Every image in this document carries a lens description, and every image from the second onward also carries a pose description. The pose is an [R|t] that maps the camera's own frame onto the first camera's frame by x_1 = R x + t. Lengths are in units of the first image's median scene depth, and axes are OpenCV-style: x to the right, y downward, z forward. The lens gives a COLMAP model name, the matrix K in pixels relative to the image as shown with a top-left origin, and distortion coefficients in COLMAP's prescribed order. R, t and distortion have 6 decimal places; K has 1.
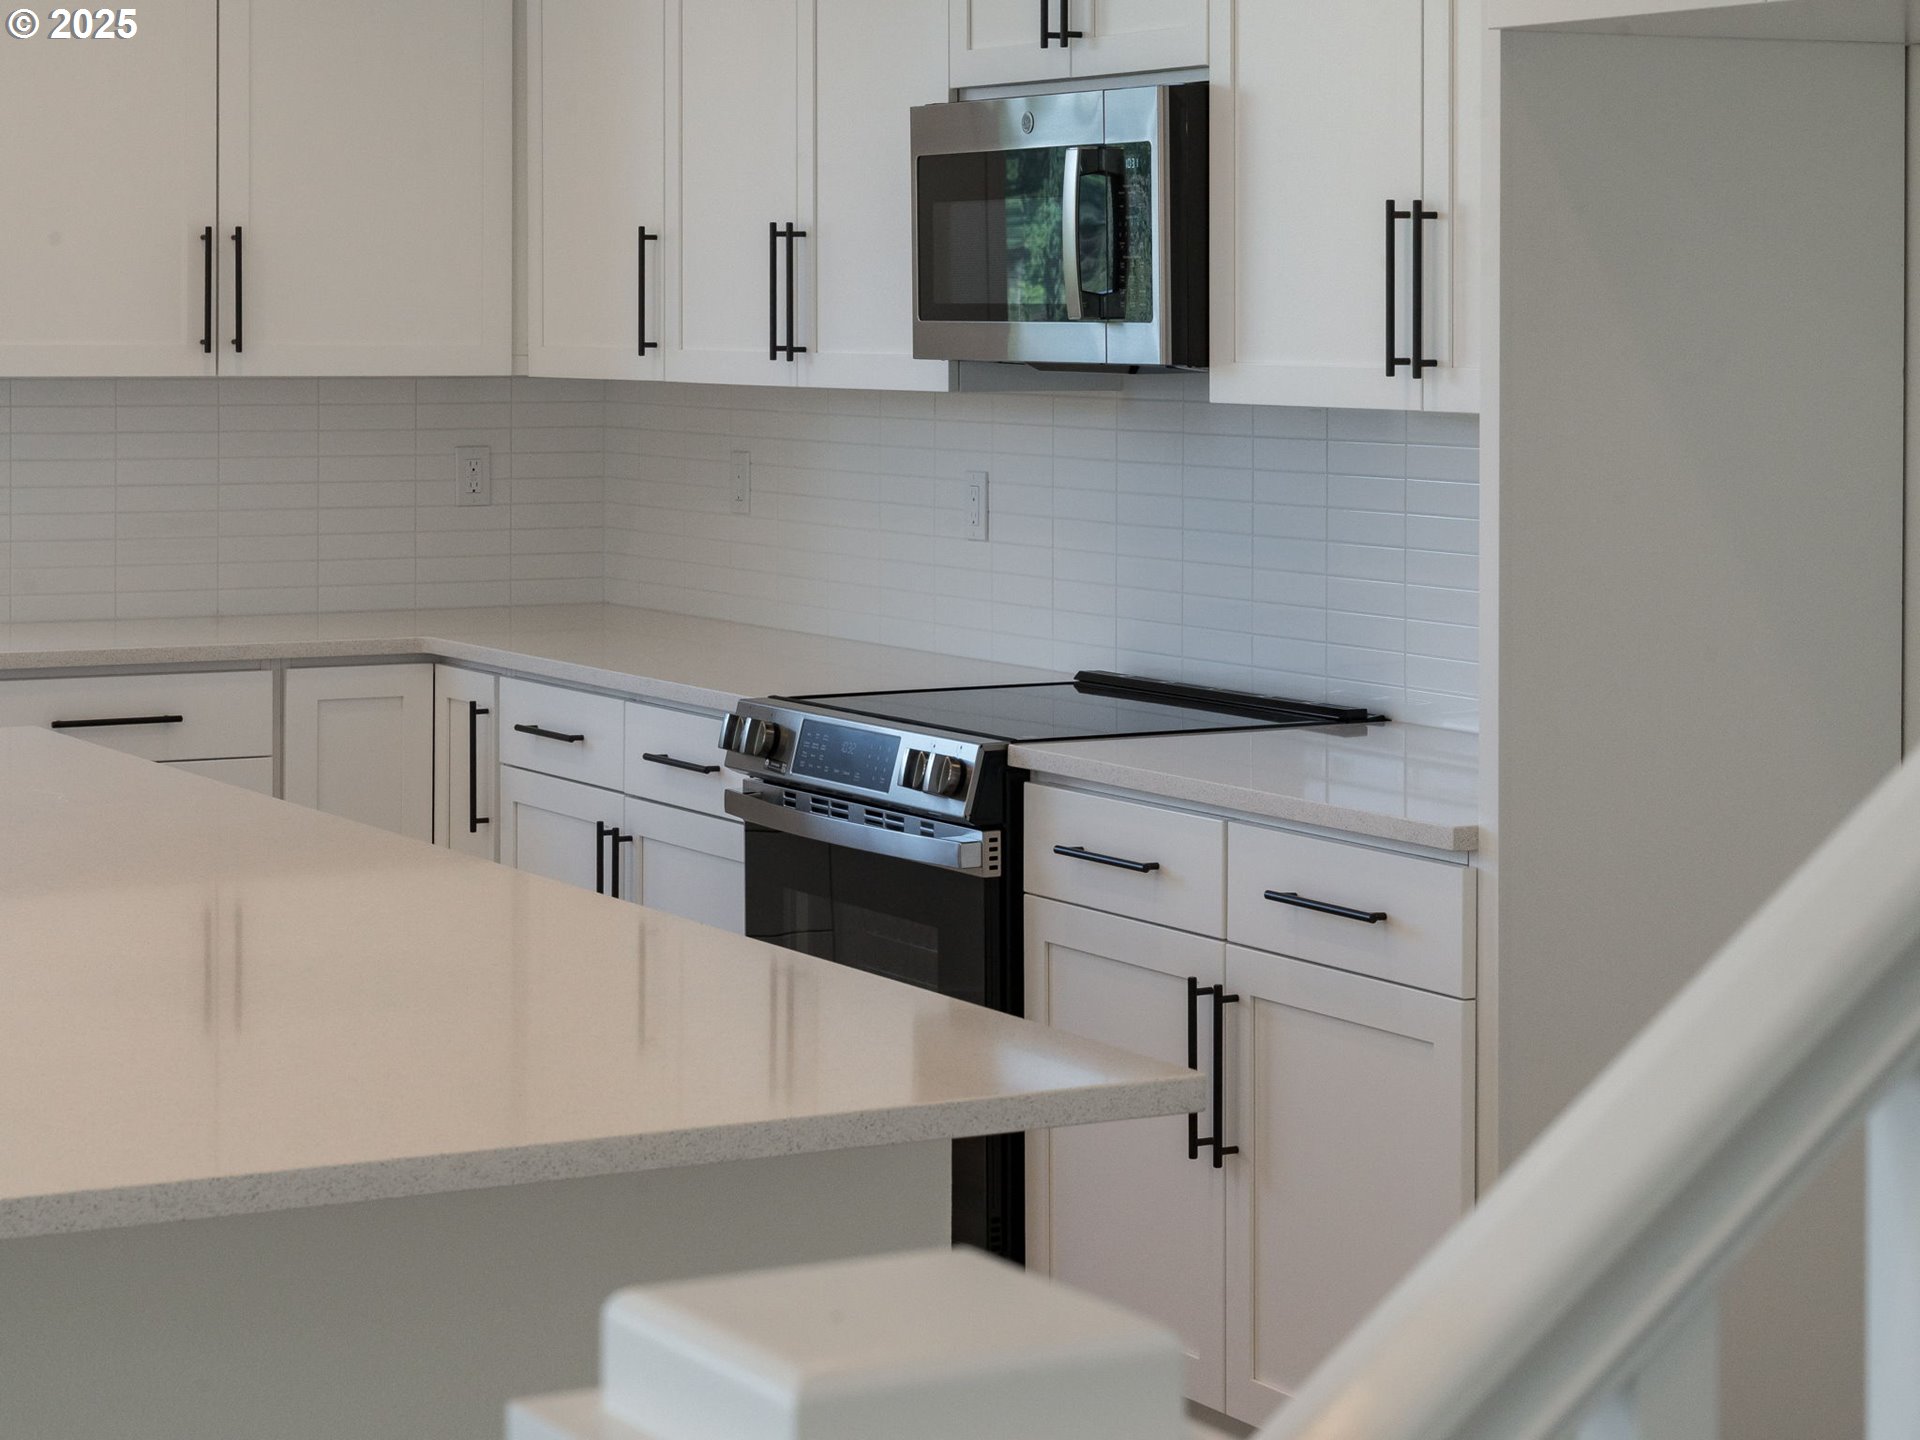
lens RADIAL K [[4170.1, 0, 960.0], [0, 4170.1, 720.0], [0, 0, 1]] dist [-0.065584, -0.115465]
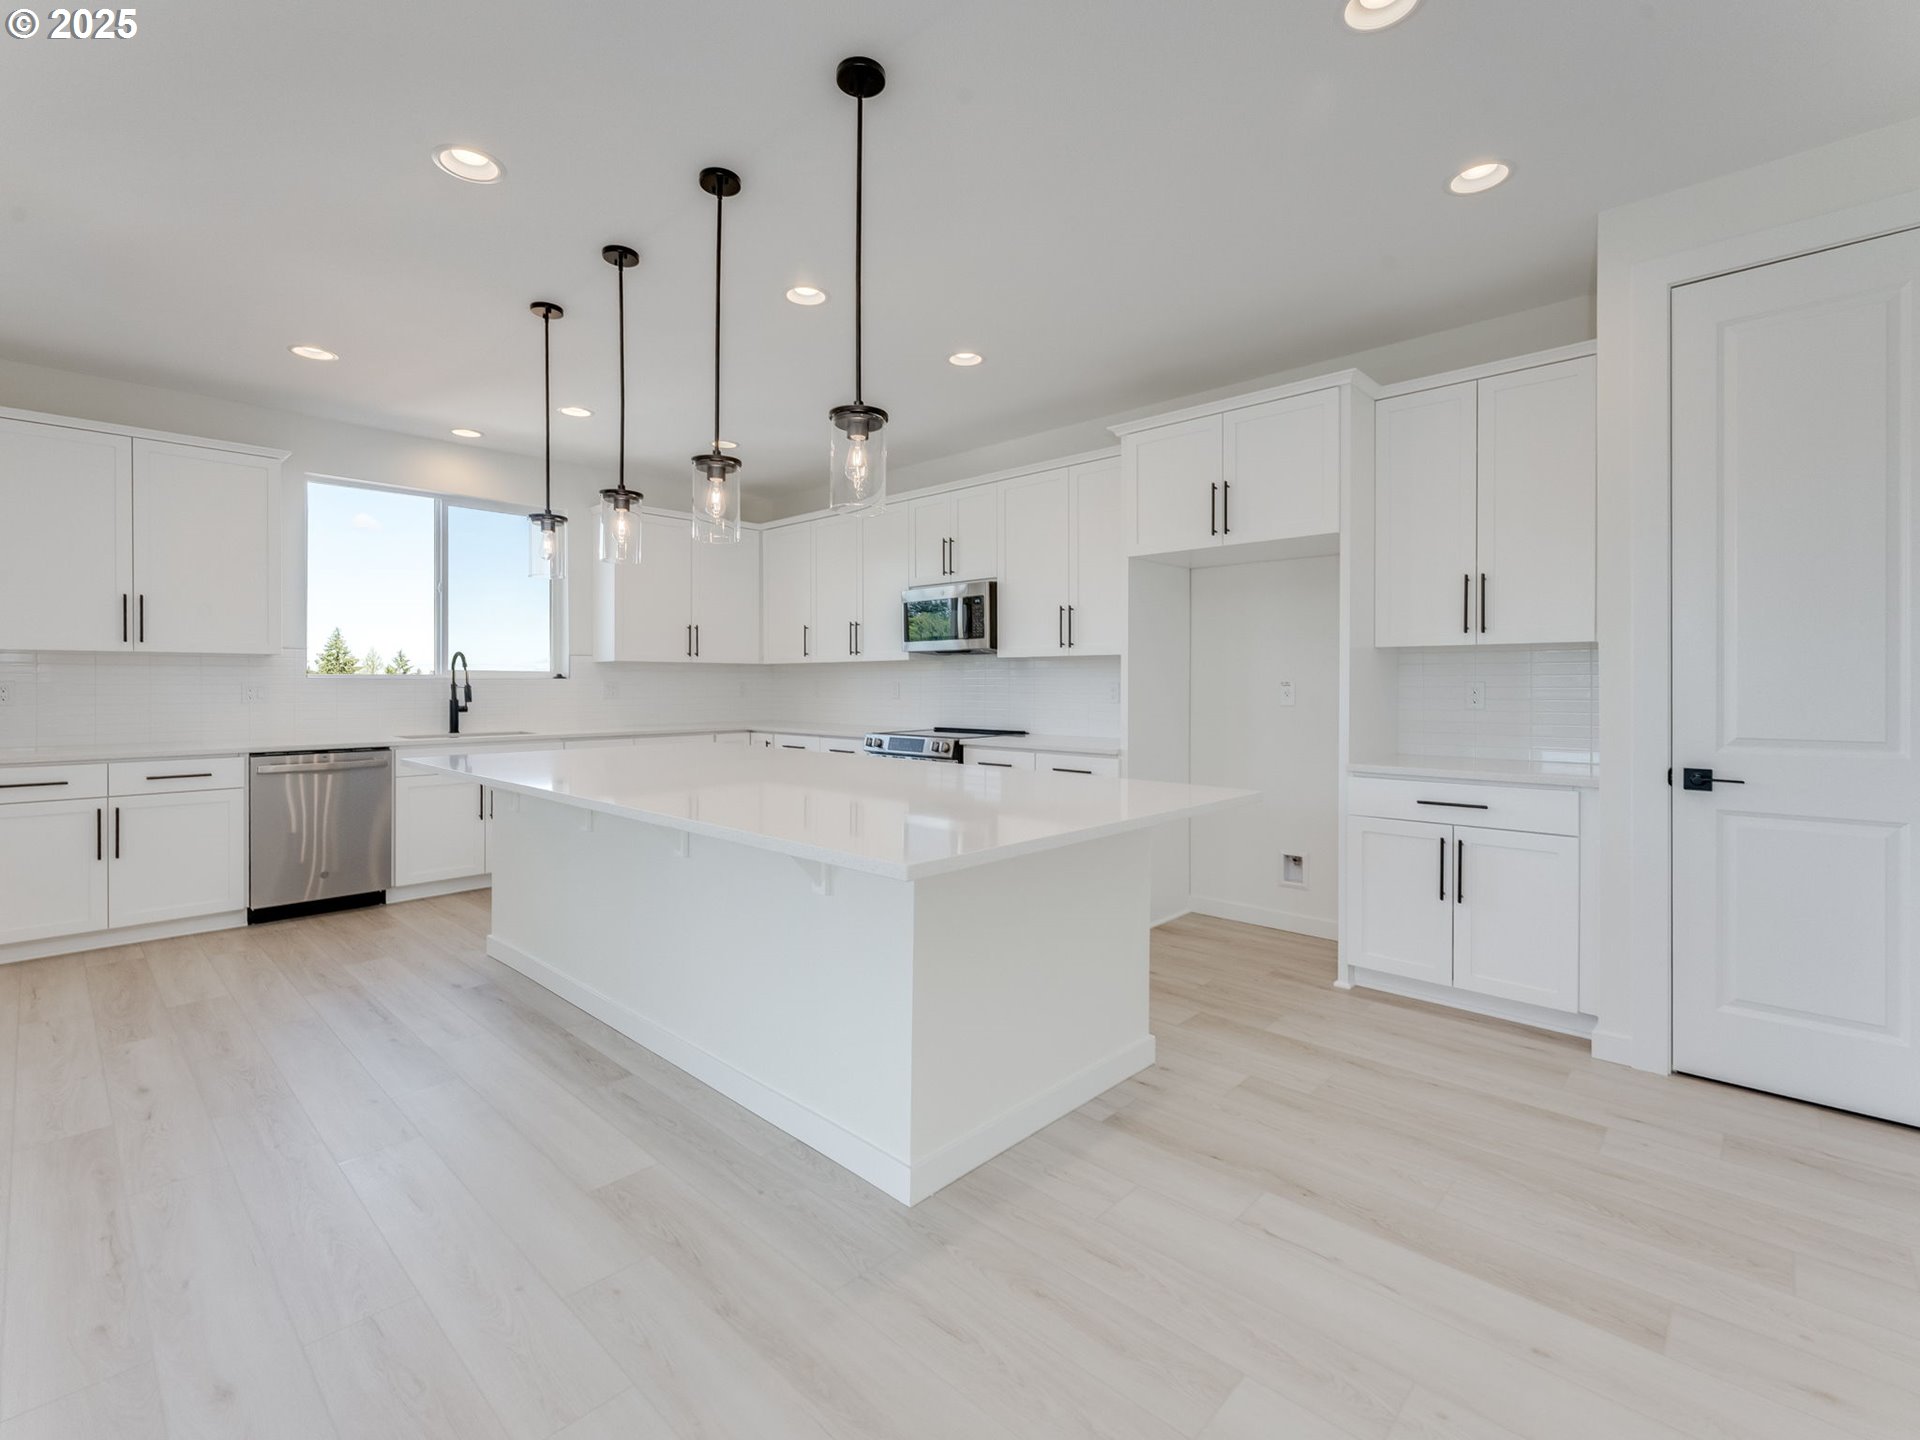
lens RADIAL K [[873.9, 0, 953.1], [0, 873.9, 691.6], [0, 0, 1]] dist [-0.000506, 0.000185]
pose [[0.954446, -0.006397, 0.298316, -0.225669], [0.032814, 0.995957, -0.083629, 0.027897], [-0.296574, 0.089608, 0.950796, 0.160281]]
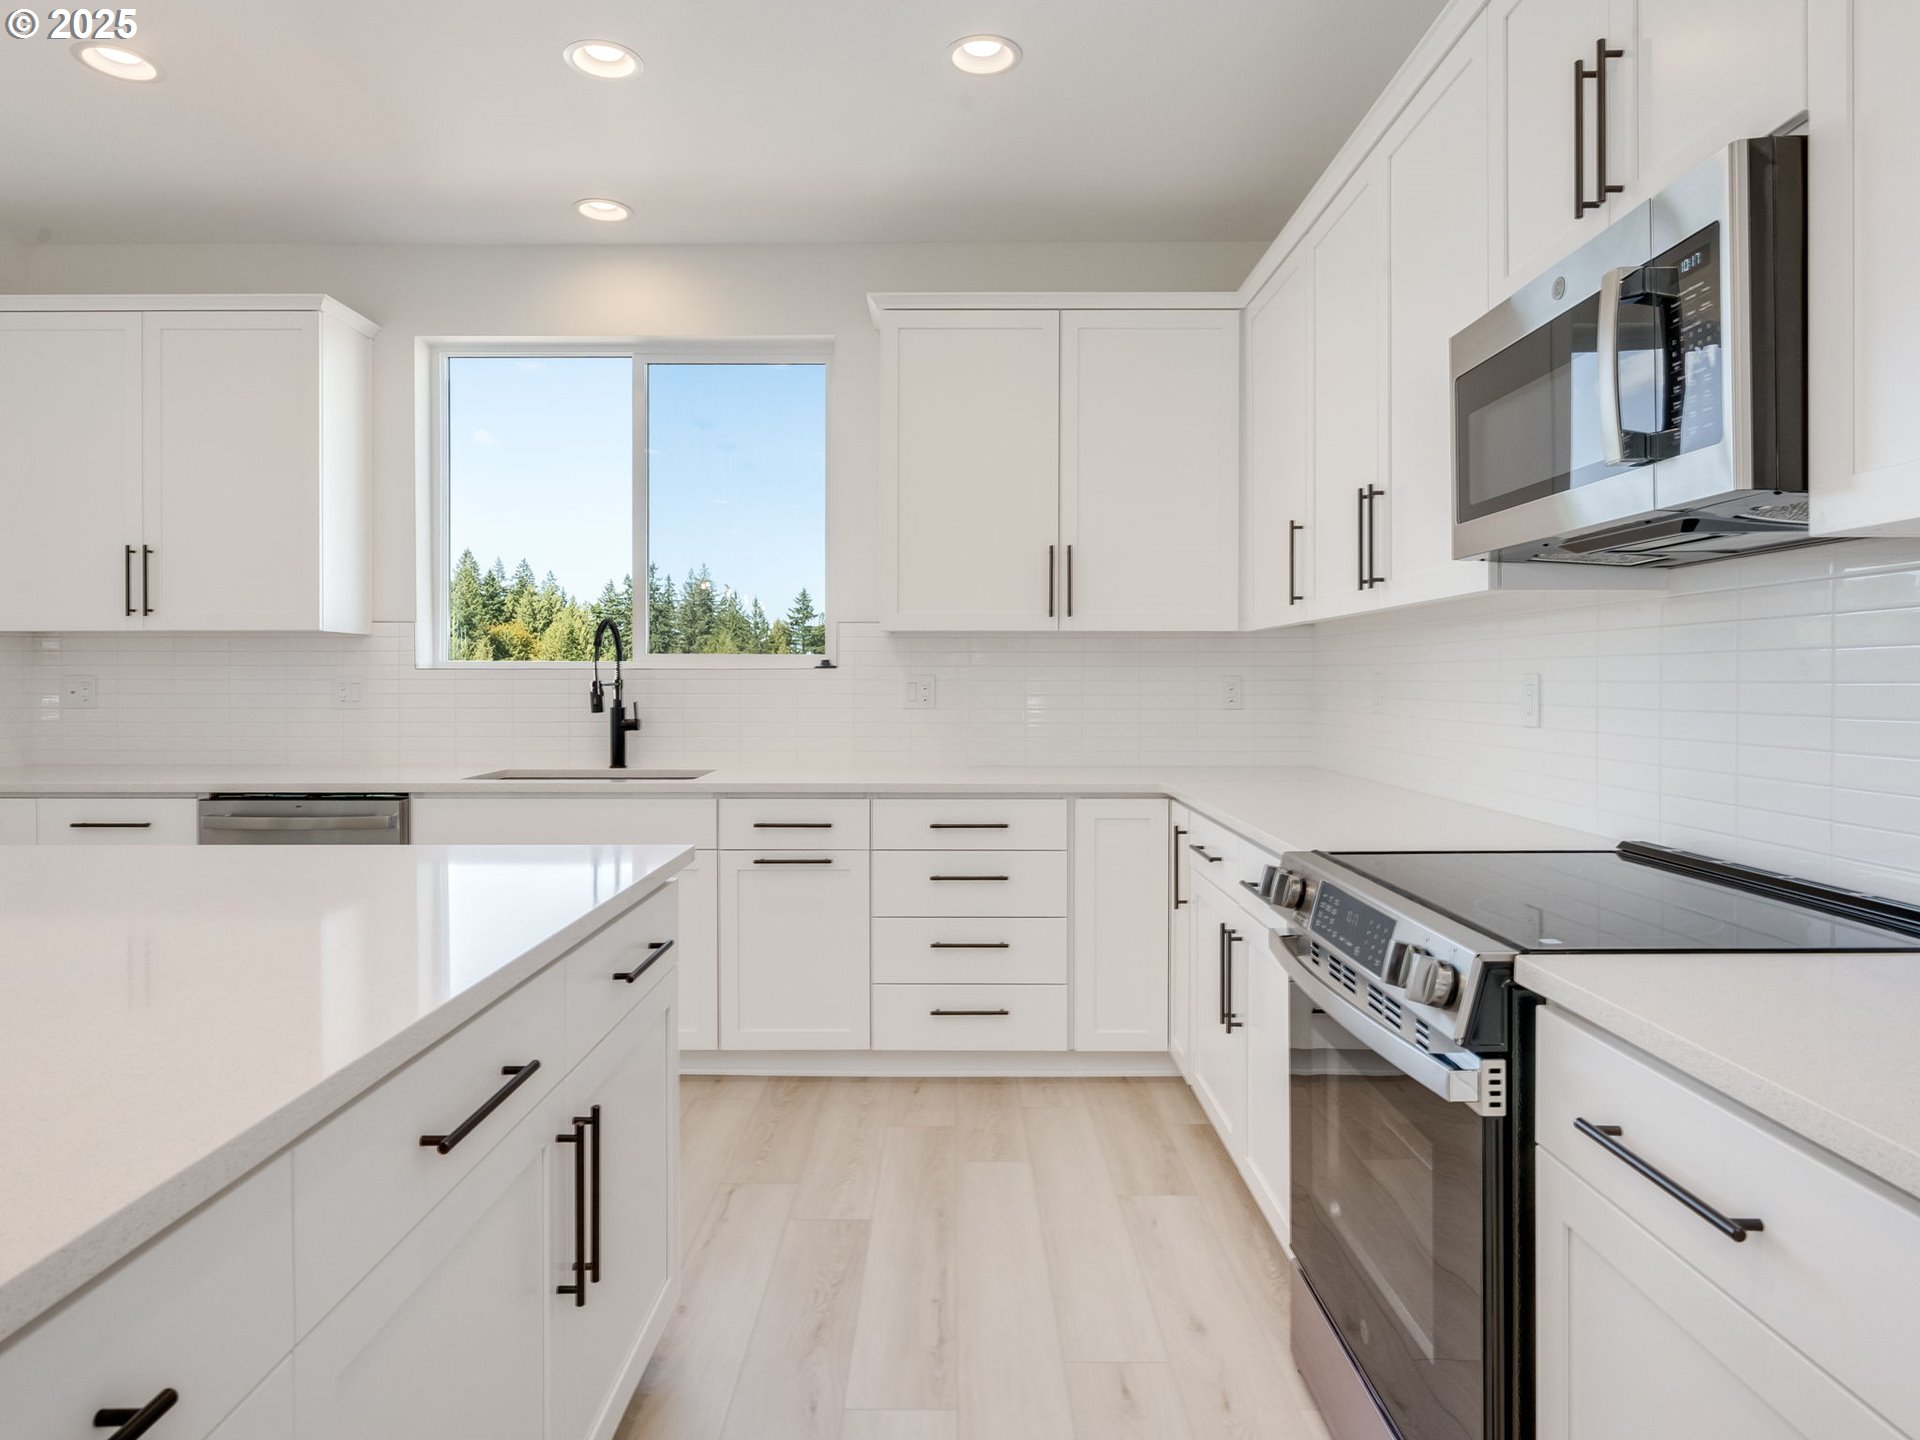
lens RADIAL K [[1124.2, 0, 951.8], [0, 1124.2, 695.1], [0, 0, 1]] dist [-0.001437, -0.000032]
pose [[0.870187, 0.002388, -0.492716, 0.021394], [-0.044480, 0.996286, -0.073727, -0.021400], [0.490710, 0.086072, 0.867061, 0.676241]]
